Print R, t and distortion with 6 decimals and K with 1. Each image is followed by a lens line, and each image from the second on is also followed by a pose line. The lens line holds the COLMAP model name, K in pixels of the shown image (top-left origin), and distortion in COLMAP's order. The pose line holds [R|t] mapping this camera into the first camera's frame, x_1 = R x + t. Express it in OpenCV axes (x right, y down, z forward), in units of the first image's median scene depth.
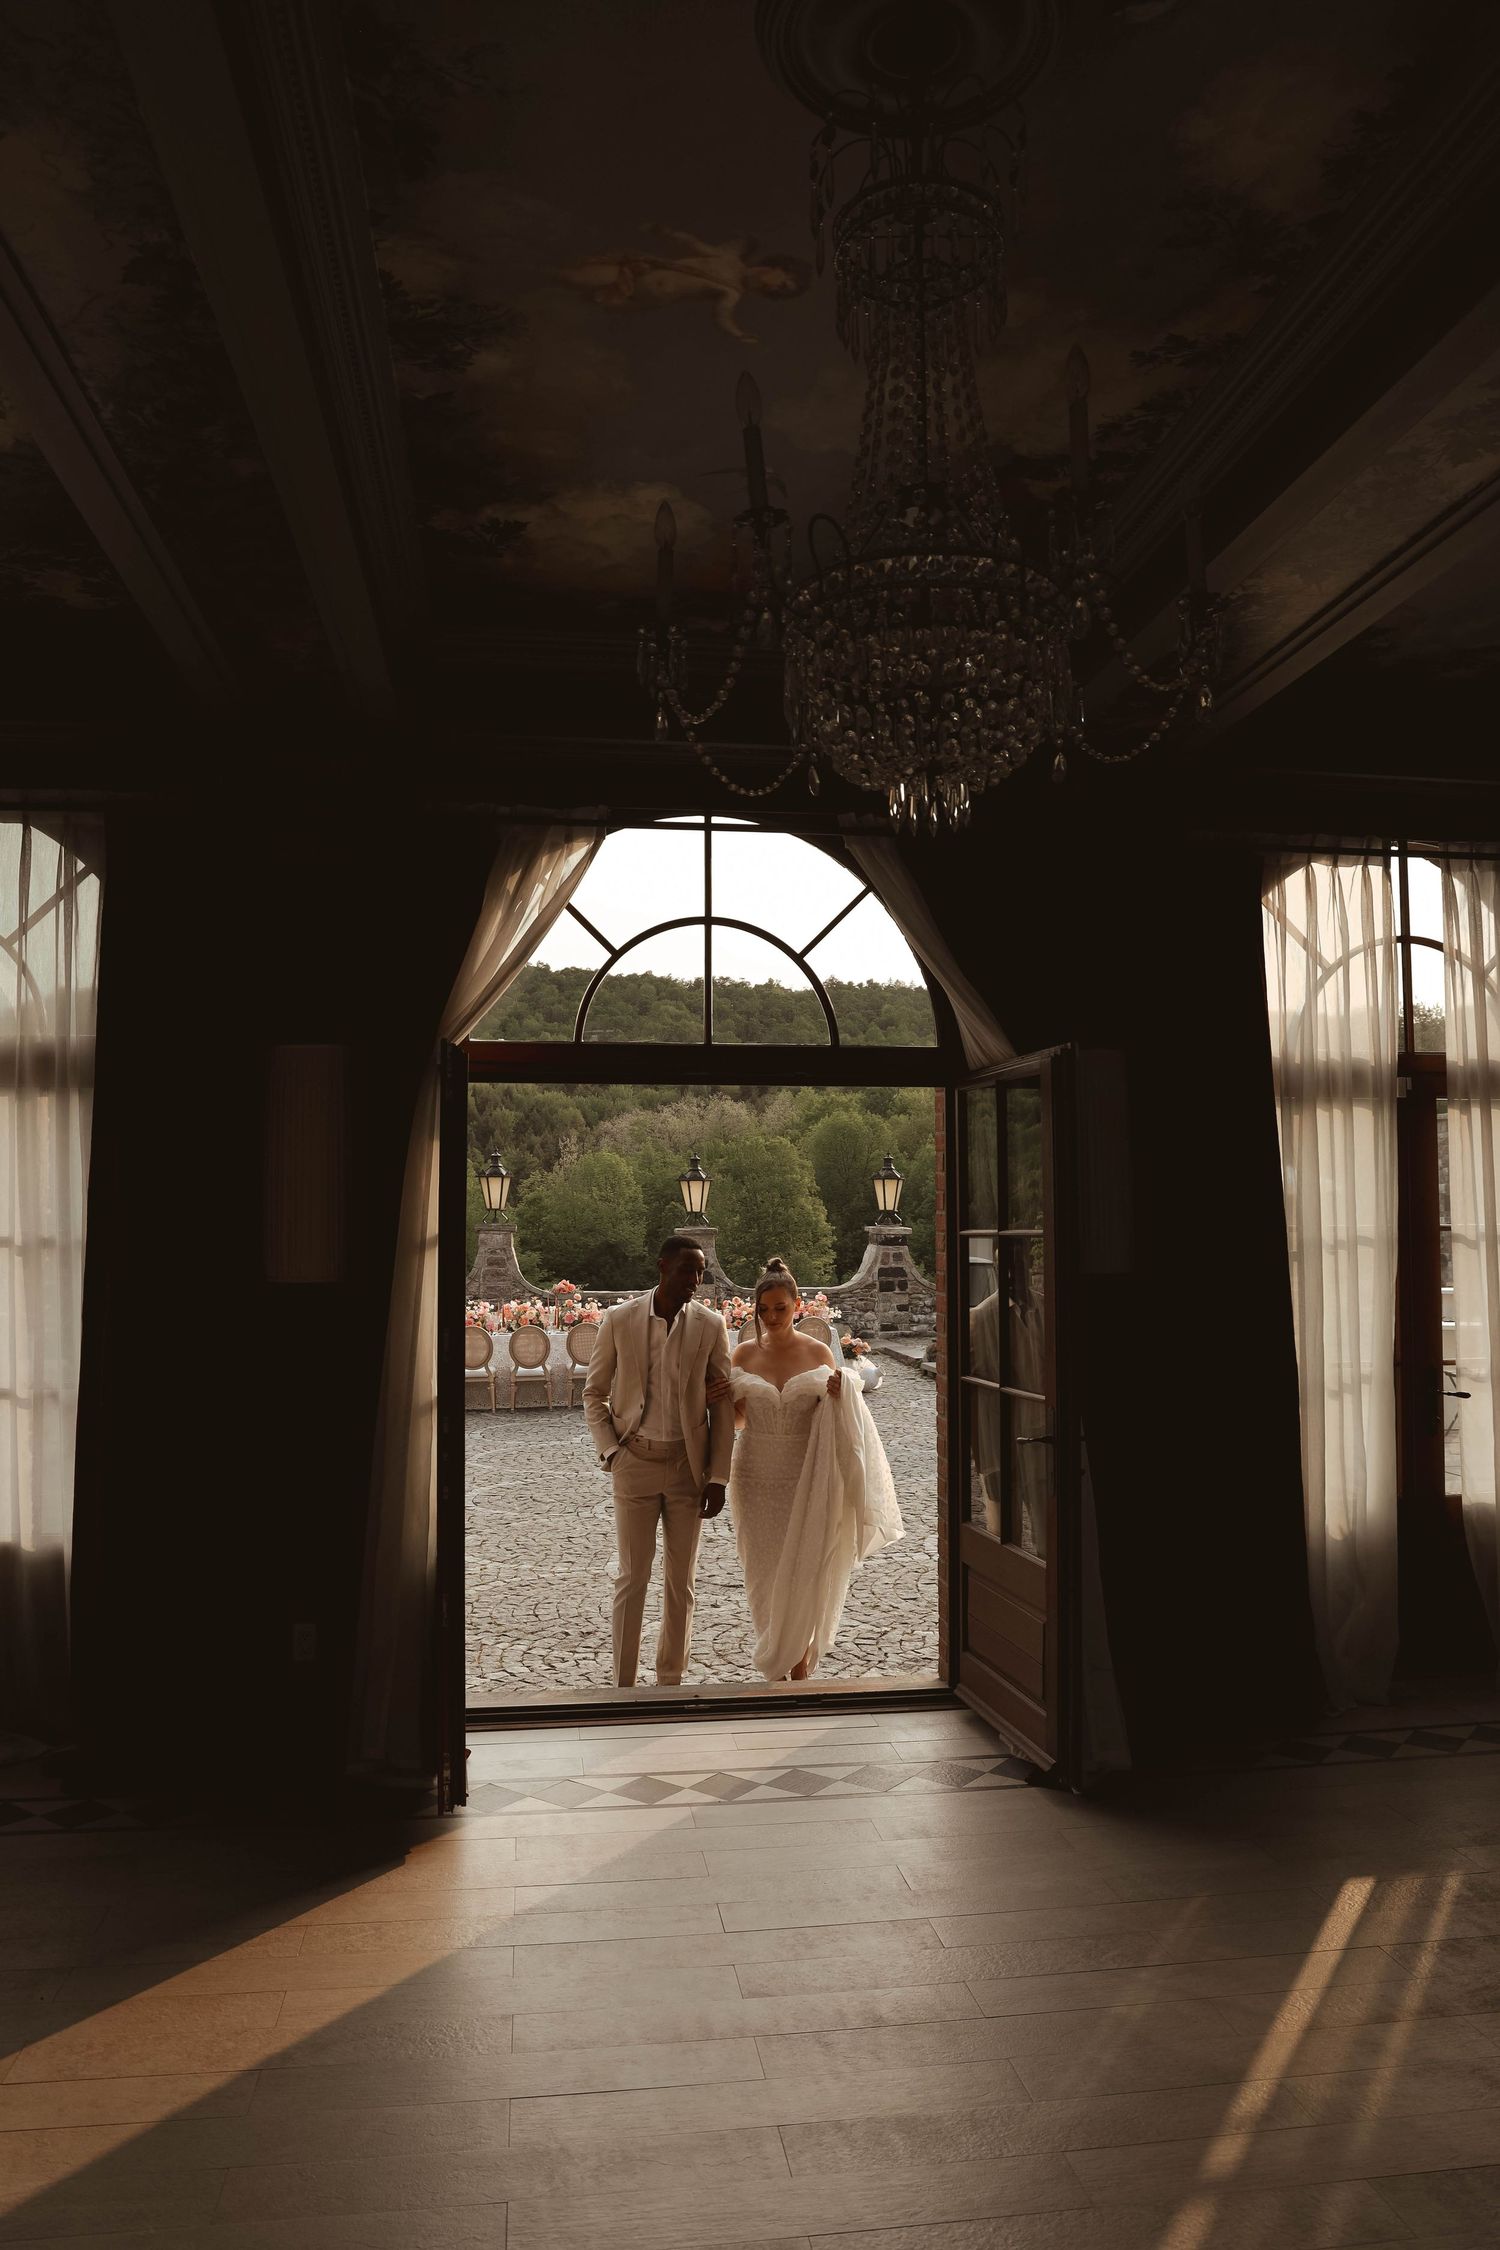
lens RADIAL K [[1634.6, 0, 748.7], [0, 1634.6, 1125.7], [0, 0, 1]] dist [-0.072032, 0.016982]
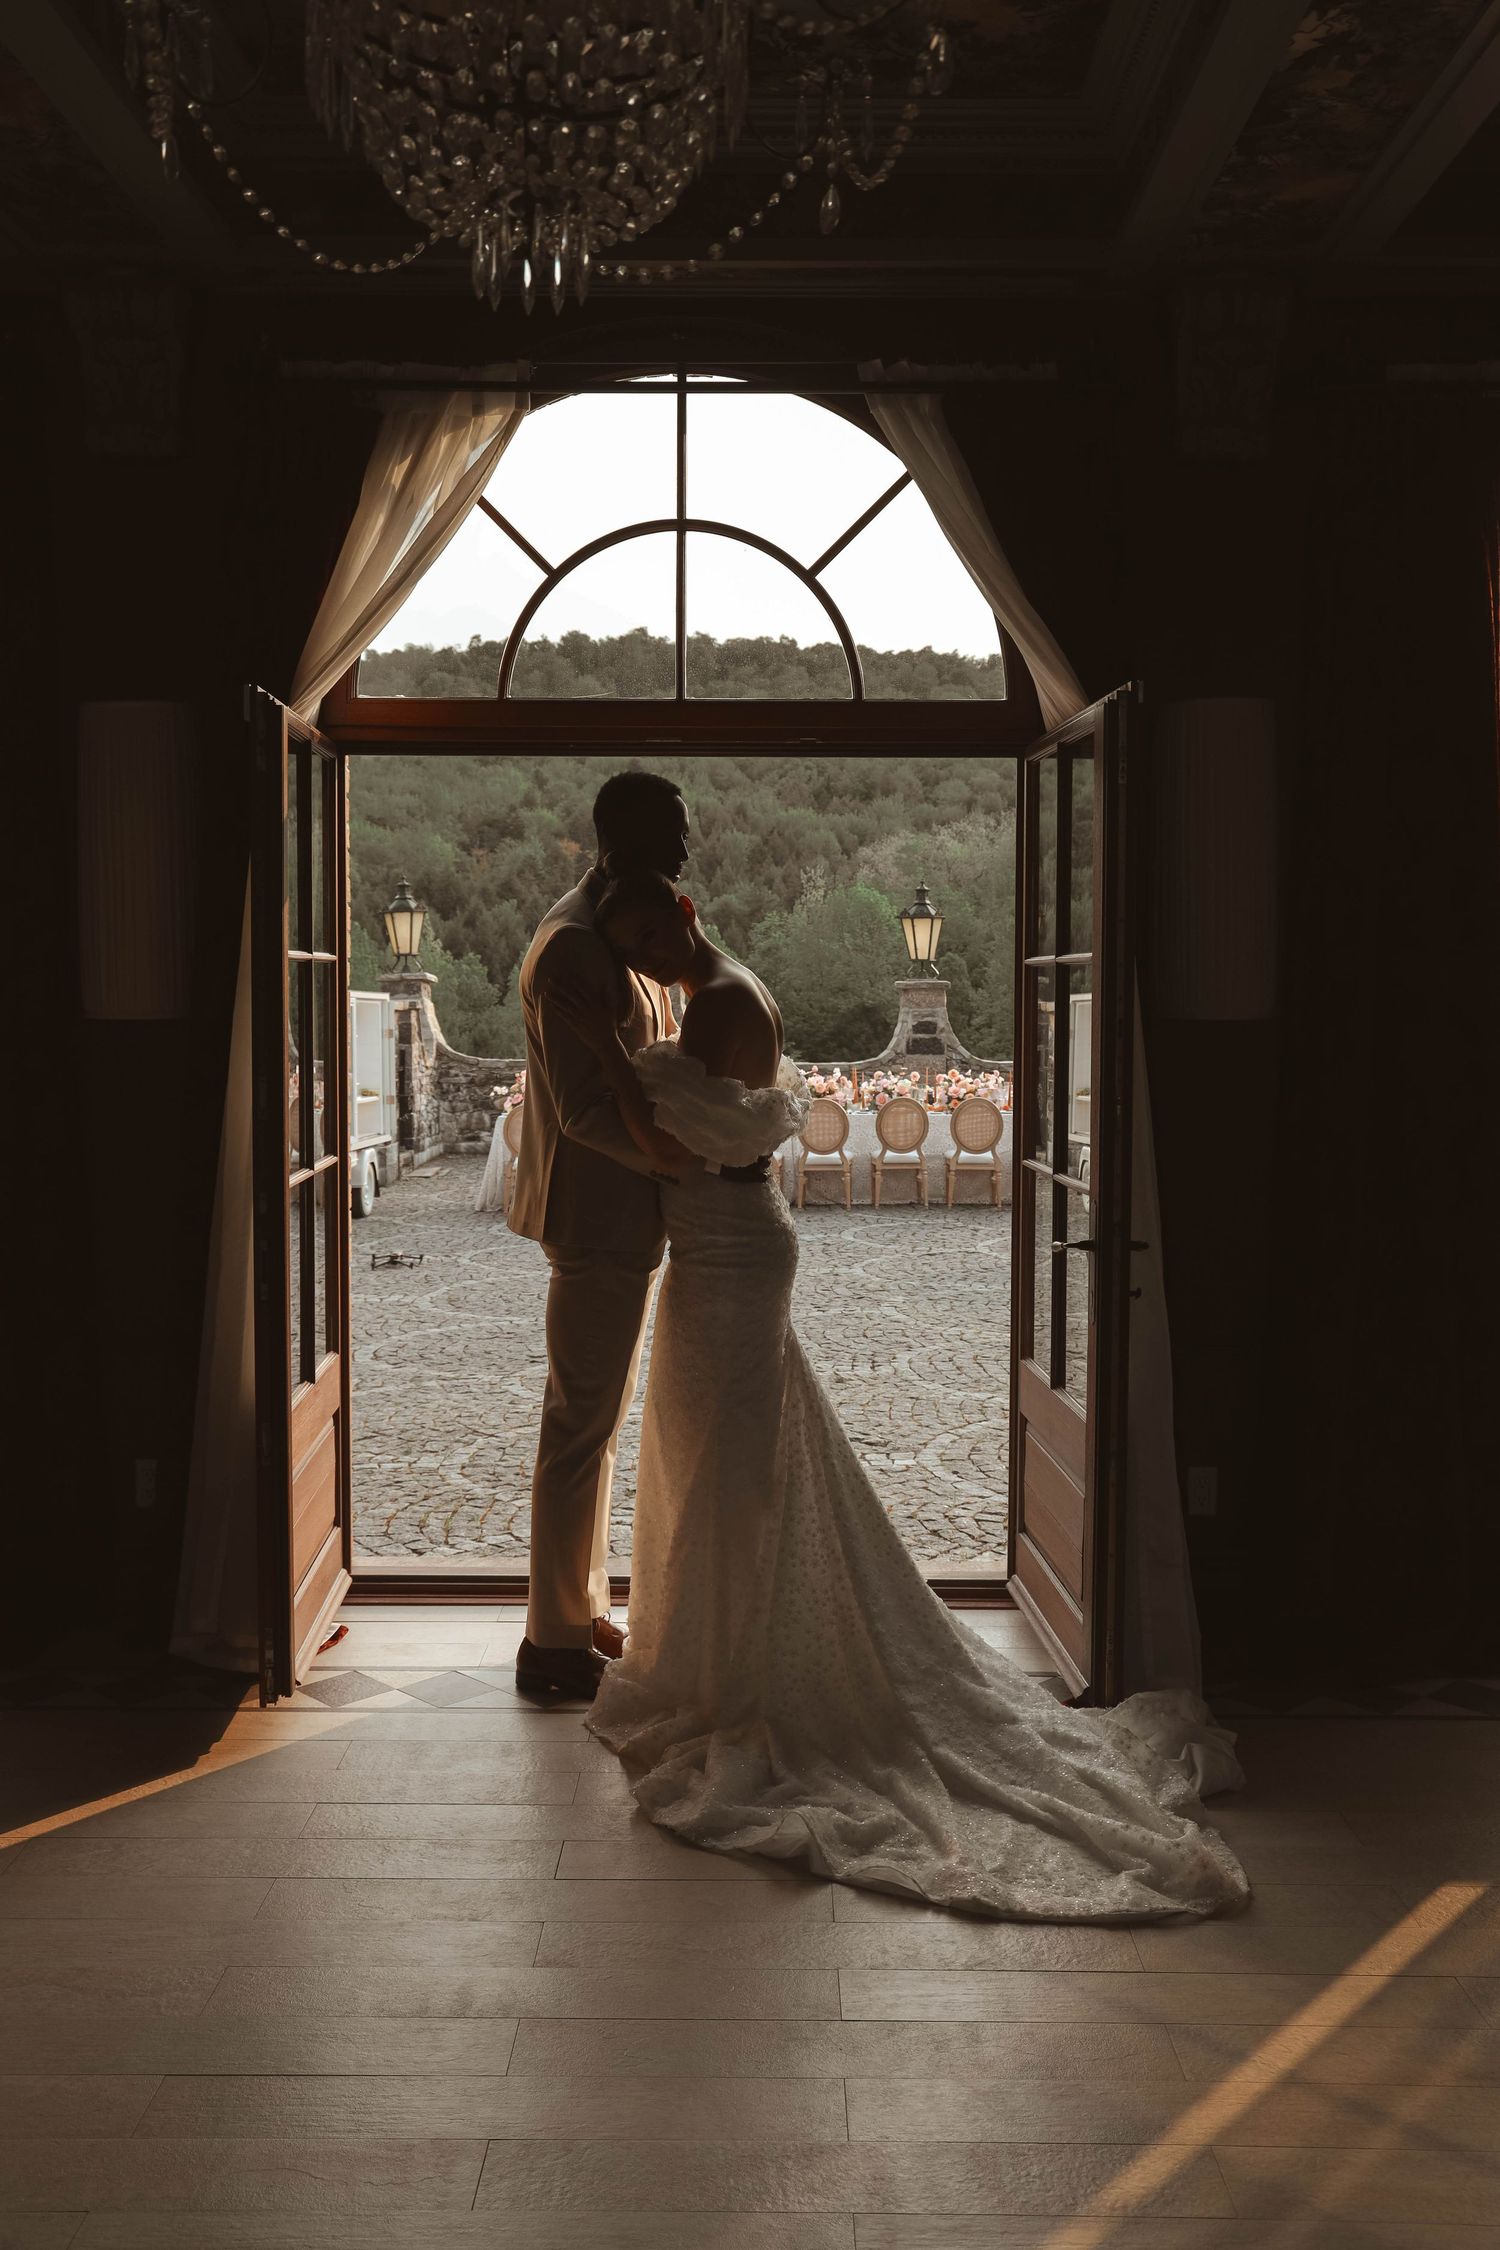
lens RADIAL K [[2126.1, 0, 744.3], [0, 2126.1, 1120.6], [0, 0, 1]] dist [0.010023, 0.000000]
pose [[0.989291, 0.018134, -0.144826, 0.142250], [0.000055, 0.992206, 0.124609, 0.017754], [0.145957, -0.123282, 0.981579, 0.053598]]
